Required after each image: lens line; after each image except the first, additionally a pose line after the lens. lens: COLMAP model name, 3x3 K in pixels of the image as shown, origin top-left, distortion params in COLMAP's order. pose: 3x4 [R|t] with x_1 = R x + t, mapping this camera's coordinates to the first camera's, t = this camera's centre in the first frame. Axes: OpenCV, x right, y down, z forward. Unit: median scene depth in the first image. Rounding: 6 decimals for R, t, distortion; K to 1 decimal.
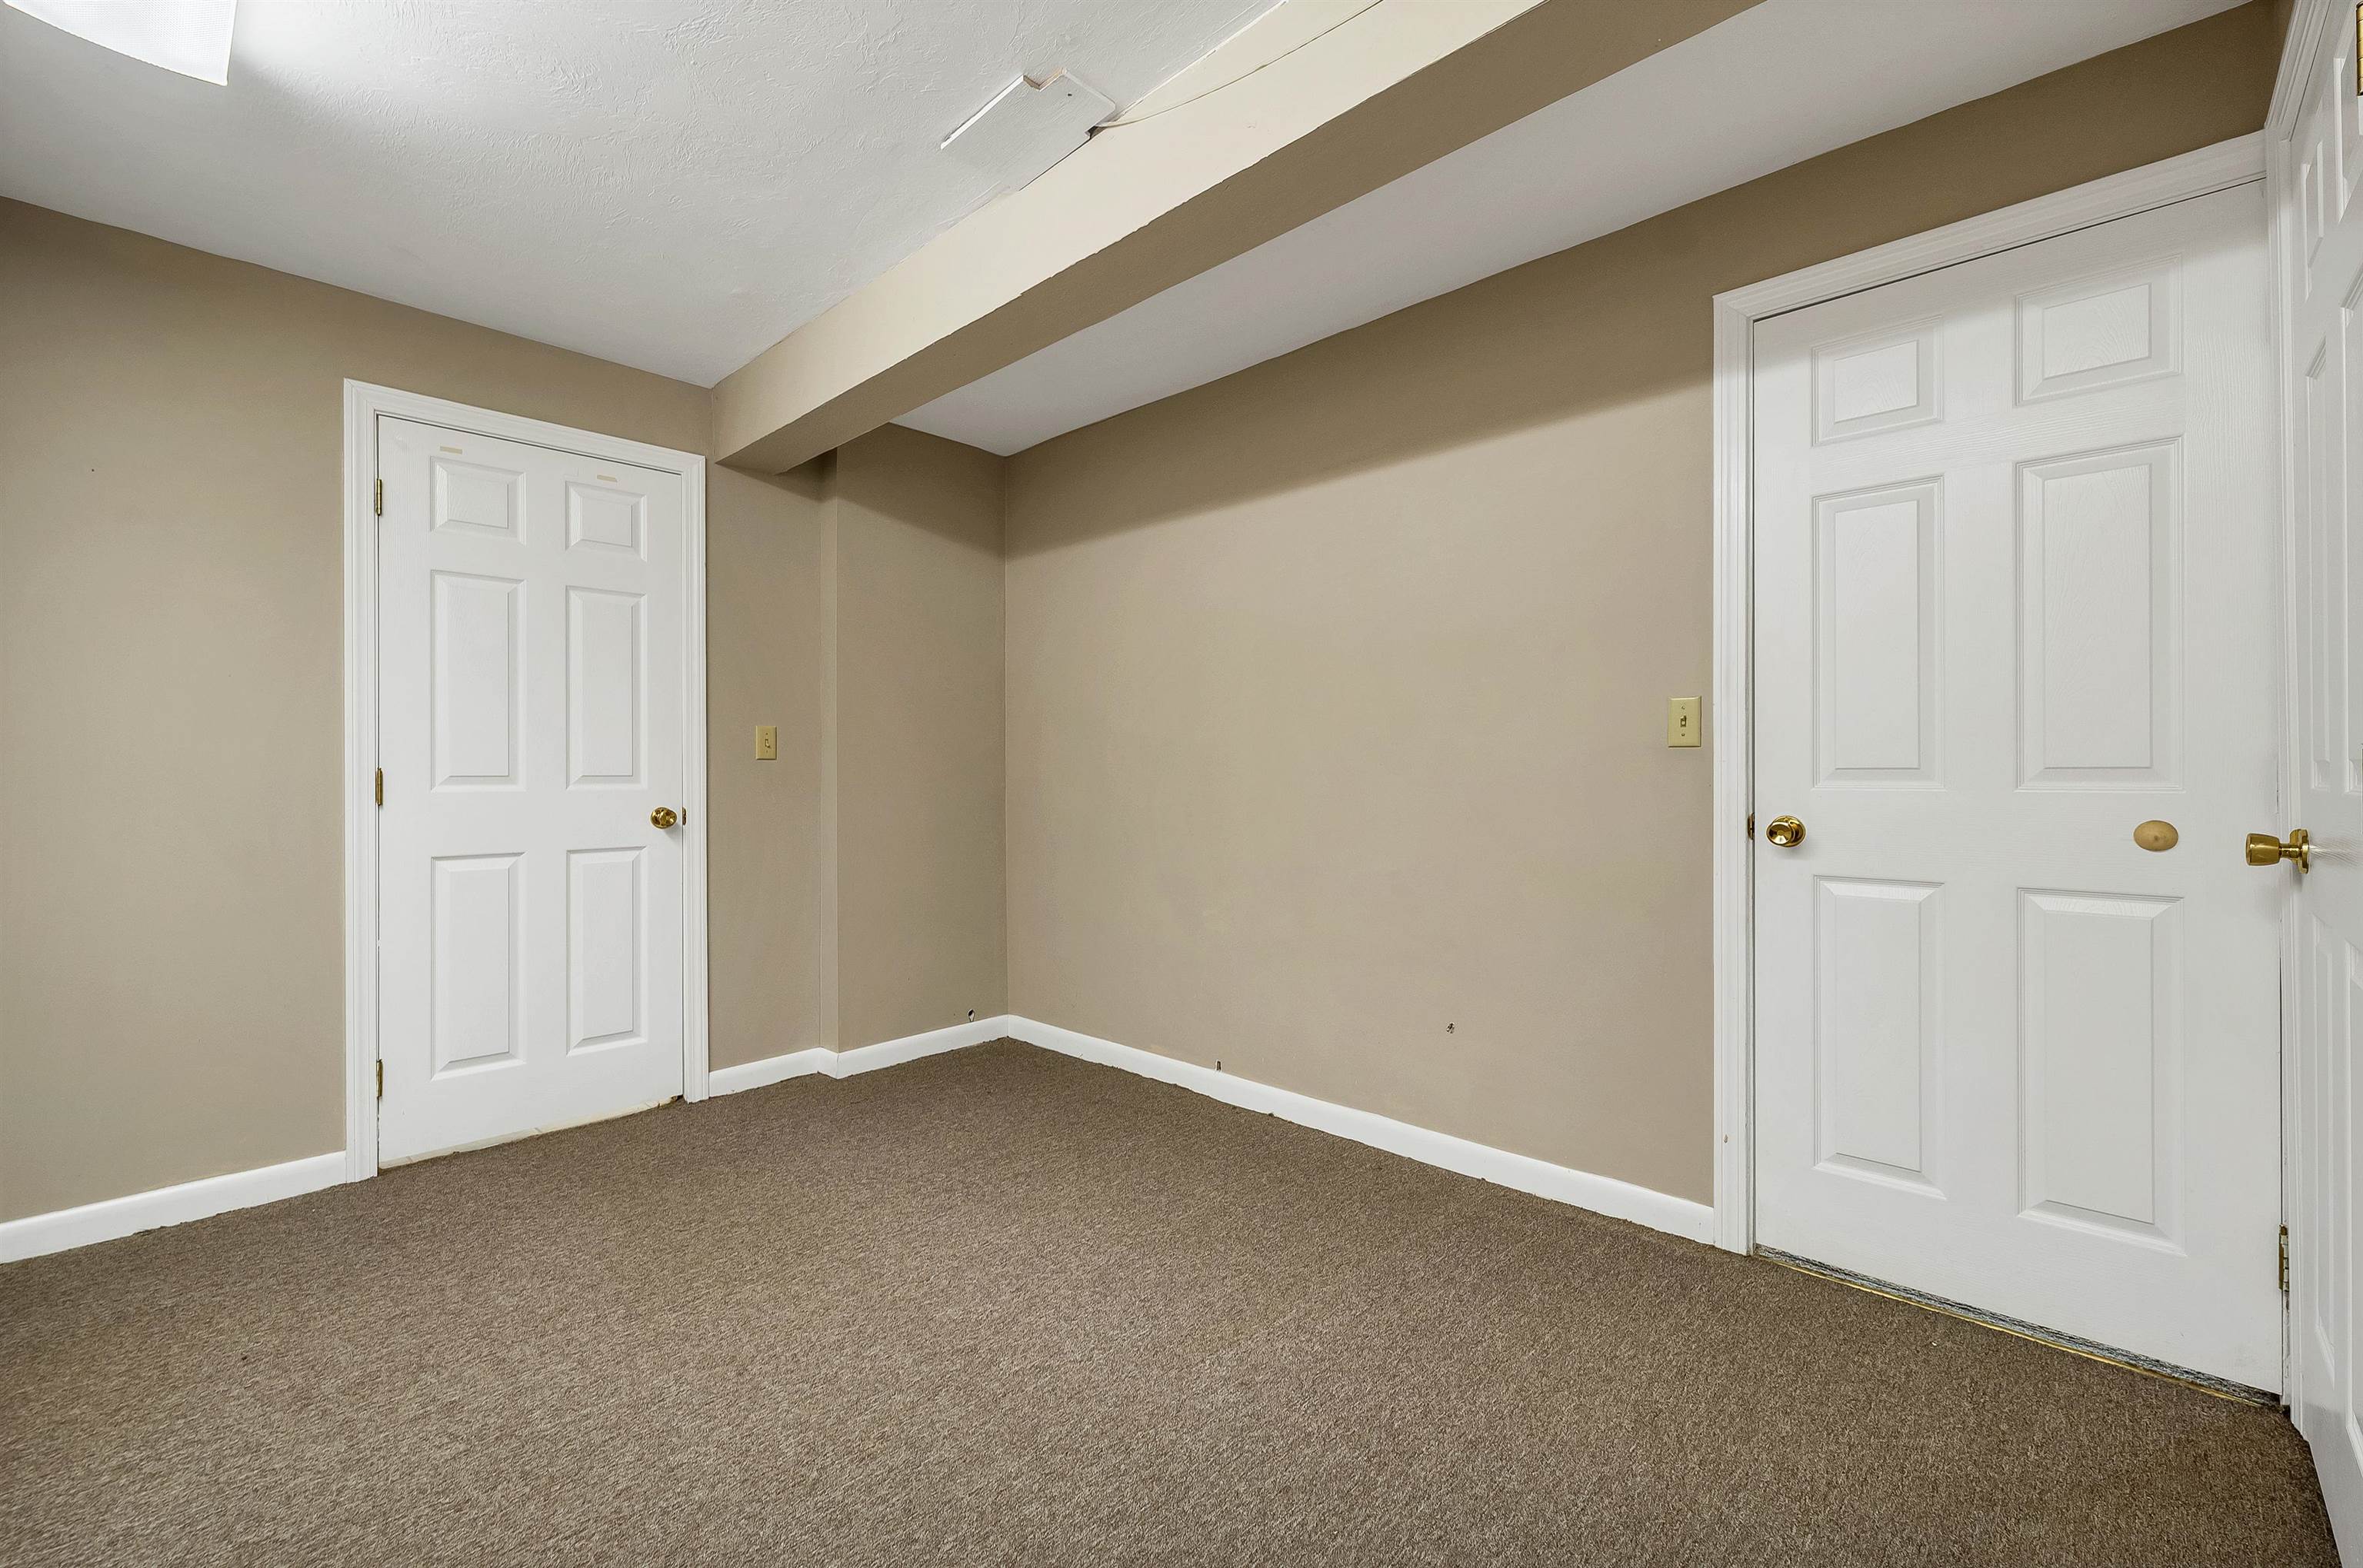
lens RADIAL K [[973.4, 0, 1179.7], [0, 973.4, 790.2], [0, 0, 1]] dist [0.001533, -0.000815]
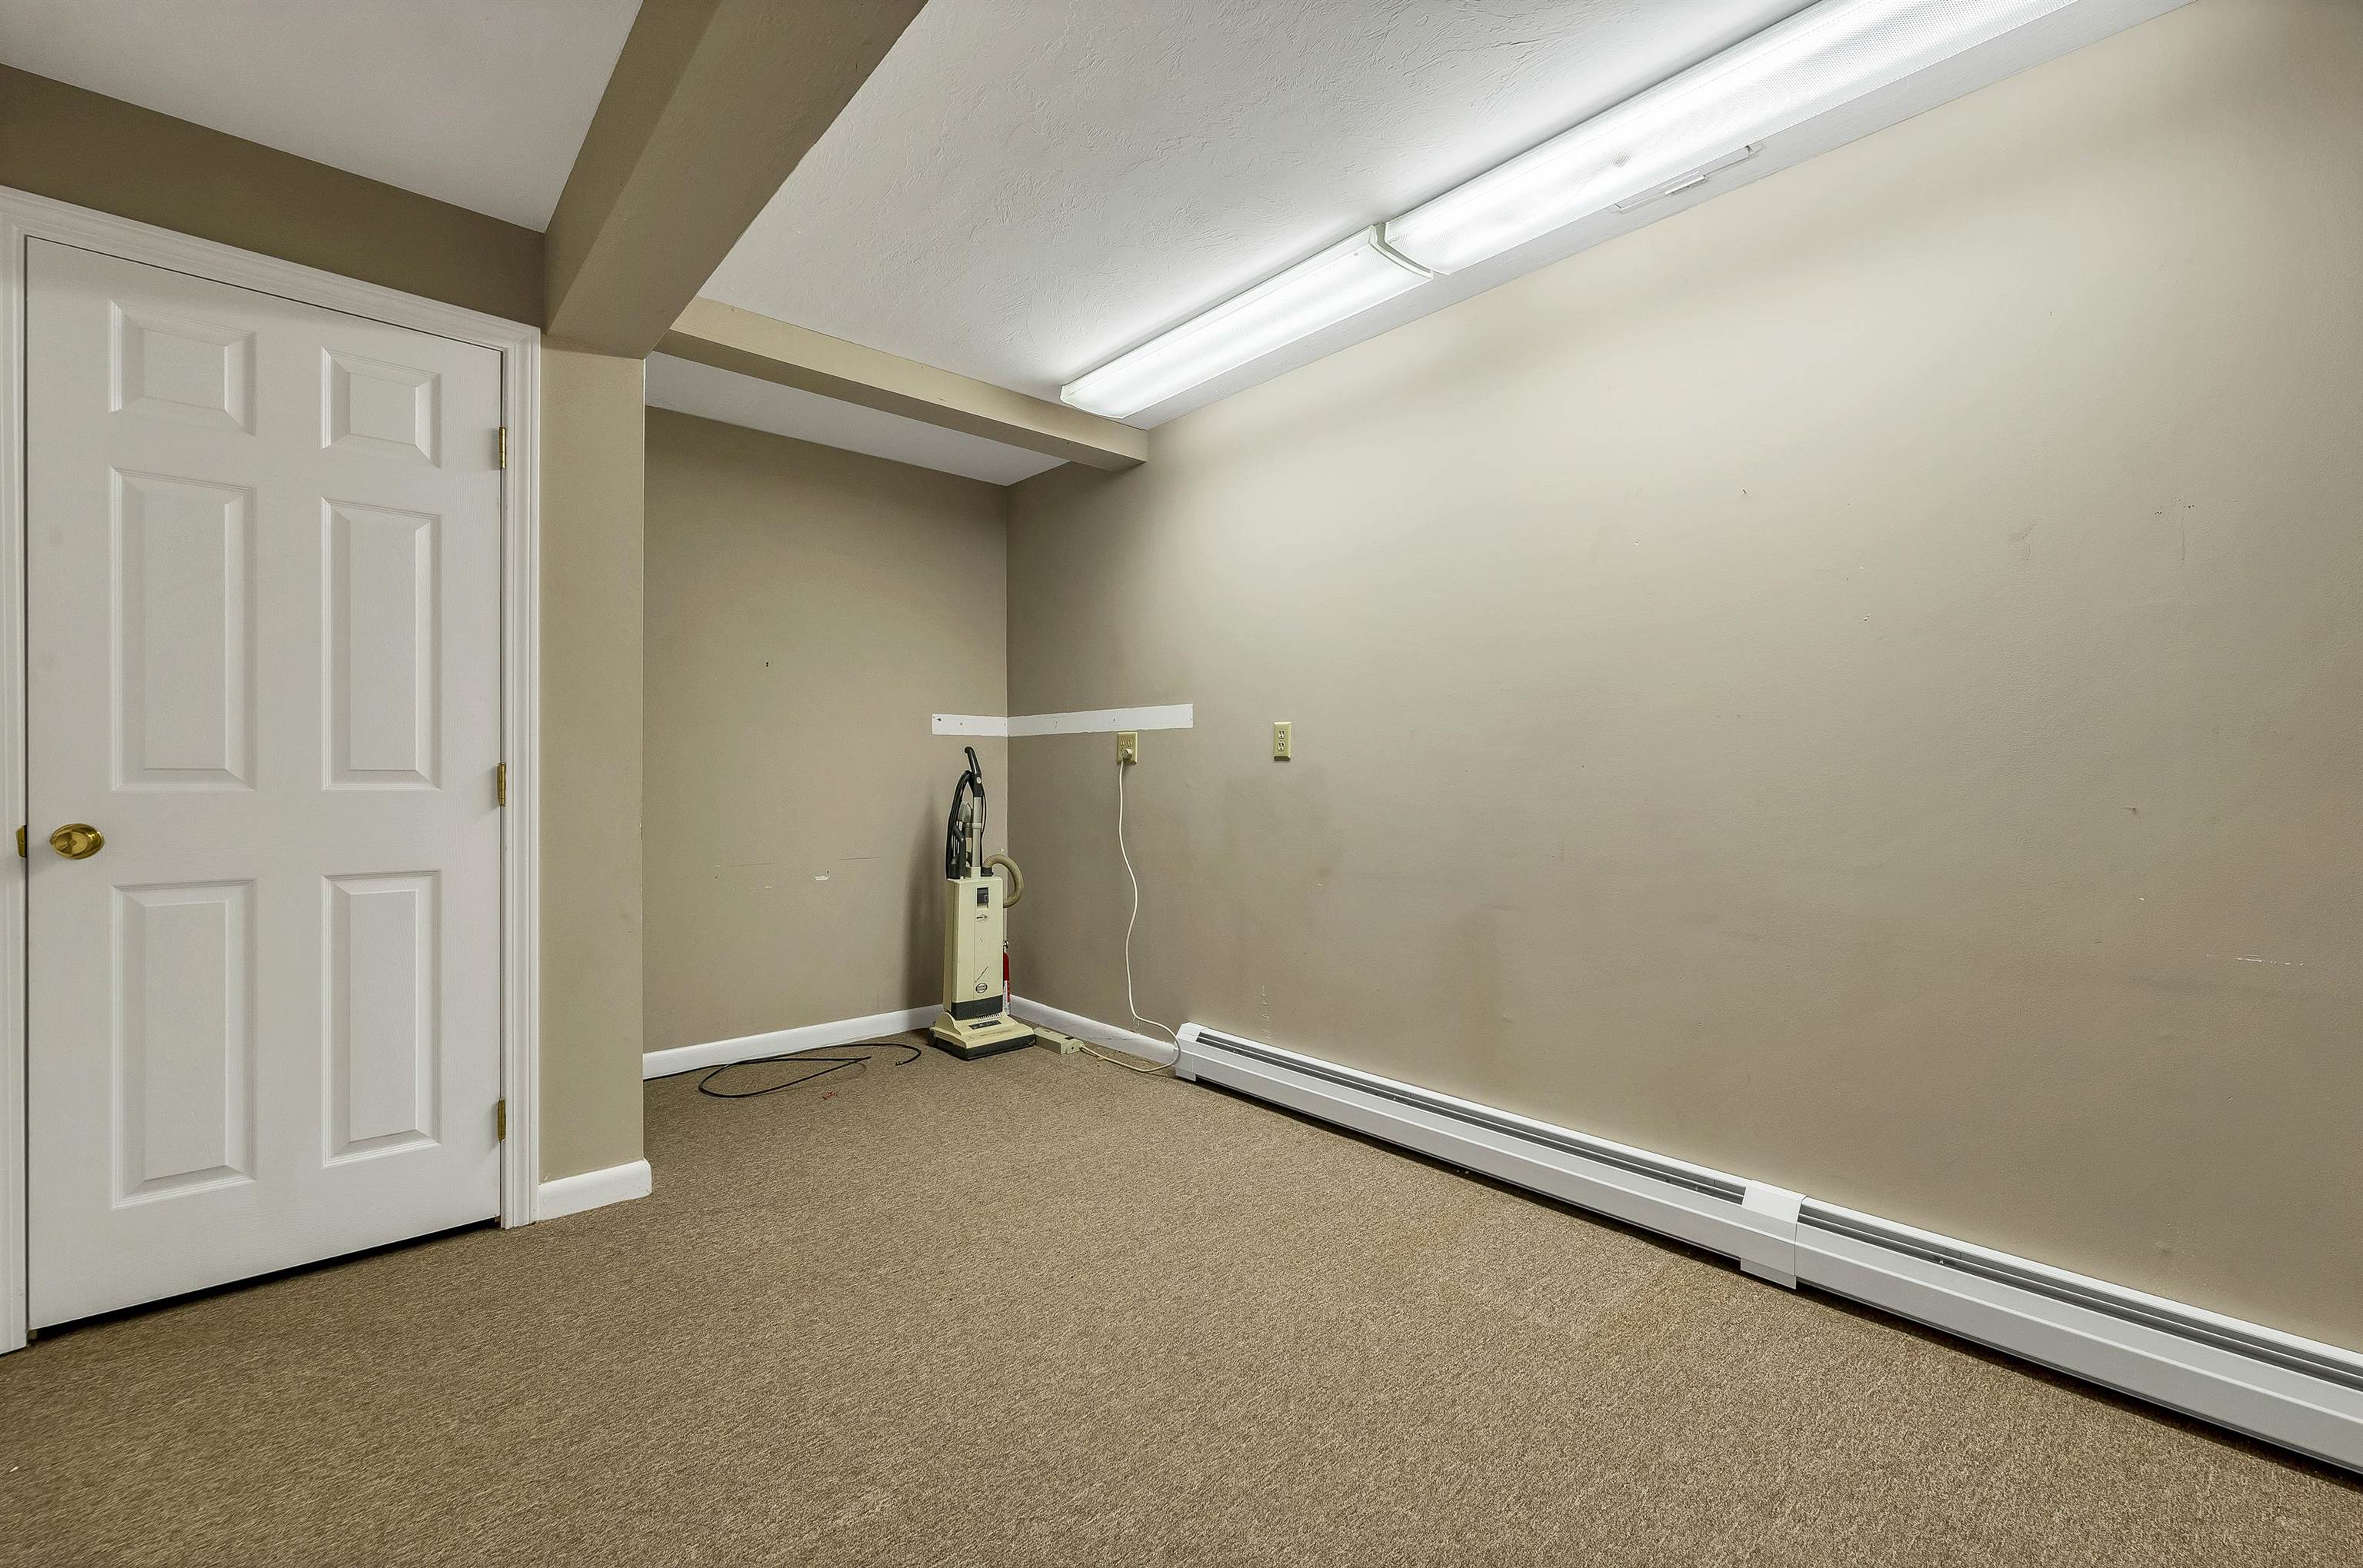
lens RADIAL K [[973.4, 0, 1179.7], [0, 973.4, 790.2], [0, 0, 1]] dist [0.001533, -0.000815]
pose [[-0.996032, -0.009234, 0.088515, -0.292435], [-0.007993, 0.999865, 0.014369, -0.013895], [-0.088636, 0.013604, -0.995971, 1.818093]]
